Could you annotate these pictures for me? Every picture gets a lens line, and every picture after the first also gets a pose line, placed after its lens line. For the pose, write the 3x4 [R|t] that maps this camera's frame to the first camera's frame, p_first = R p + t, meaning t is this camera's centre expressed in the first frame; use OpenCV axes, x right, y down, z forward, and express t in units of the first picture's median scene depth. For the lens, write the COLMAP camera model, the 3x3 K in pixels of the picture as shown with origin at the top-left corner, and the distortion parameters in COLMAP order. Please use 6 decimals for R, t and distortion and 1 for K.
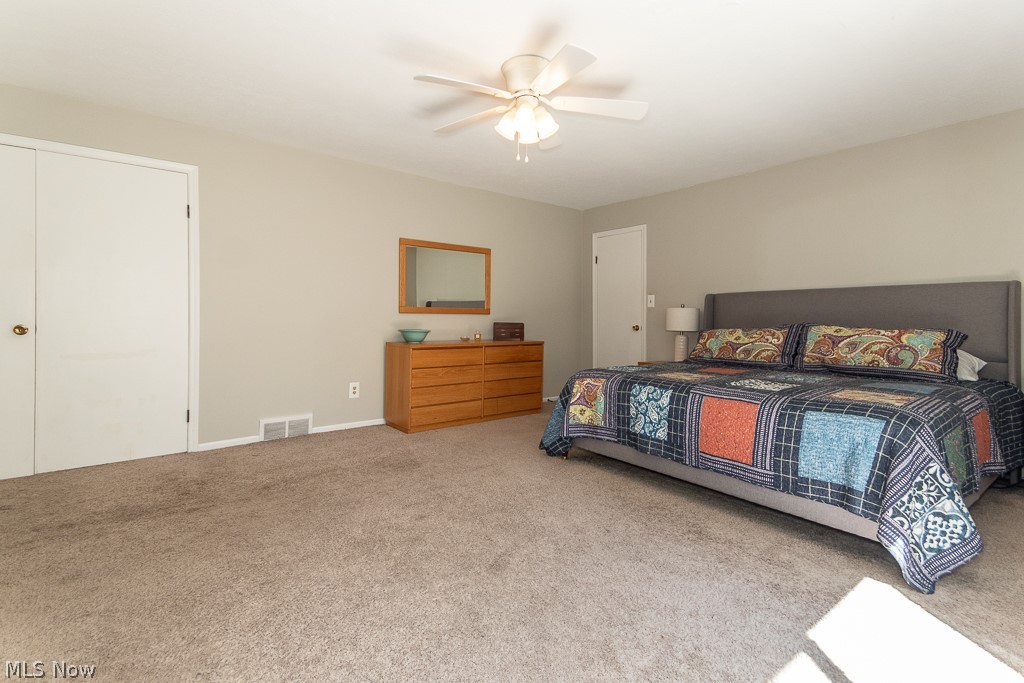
lens RADIAL K [[464.8, 0, 514.4], [0, 464.8, 316.4], [0, 0, 1]] dist [0.029476, -0.011200]
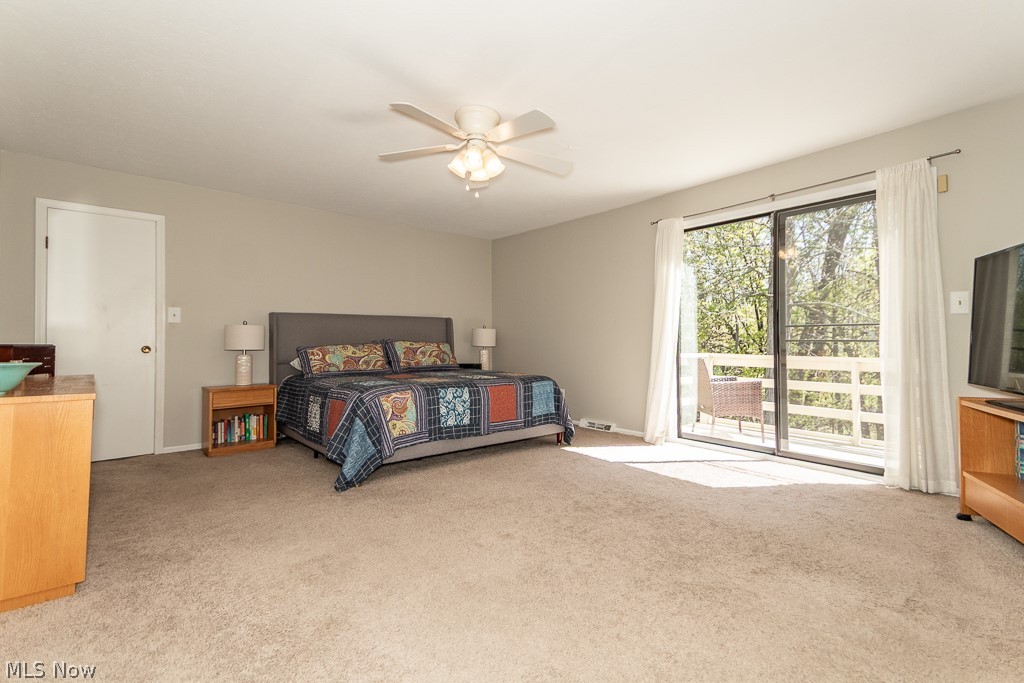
lens RADIAL K [[464.8, 0, 510.5], [0, 464.8, 336.8], [0, 0, 1]] dist [0.029476, -0.011200]
pose [[-0.004943, -0.001711, 0.999986, -0.929586], [-0.000645, 0.999998, 0.001708, 0.004258], [-0.999988, -0.000636, -0.004944, 0.777005]]
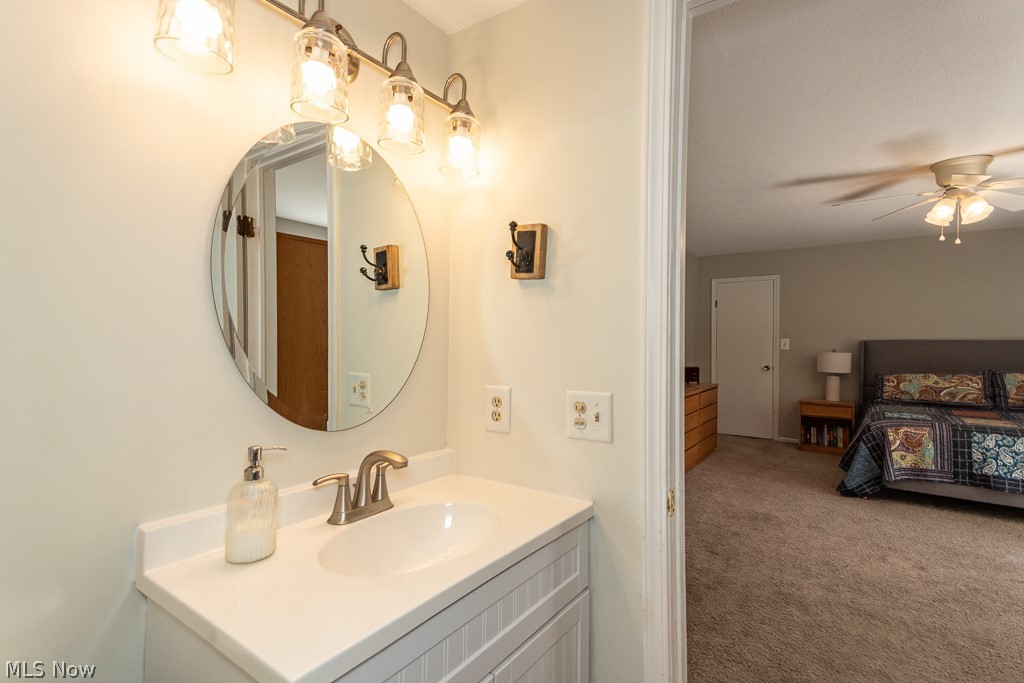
lens RADIAL K [[464.8, 0, 516.4], [0, 464.8, 344.1], [0, 0, 1]] dist [0.029476, -0.011200]
pose [[0.971484, -0.007044, 0.237000, -1.075443], [0.004160, 0.999911, 0.012667, -0.090511], [-0.237068, -0.011319, 0.971427, 0.118895]]
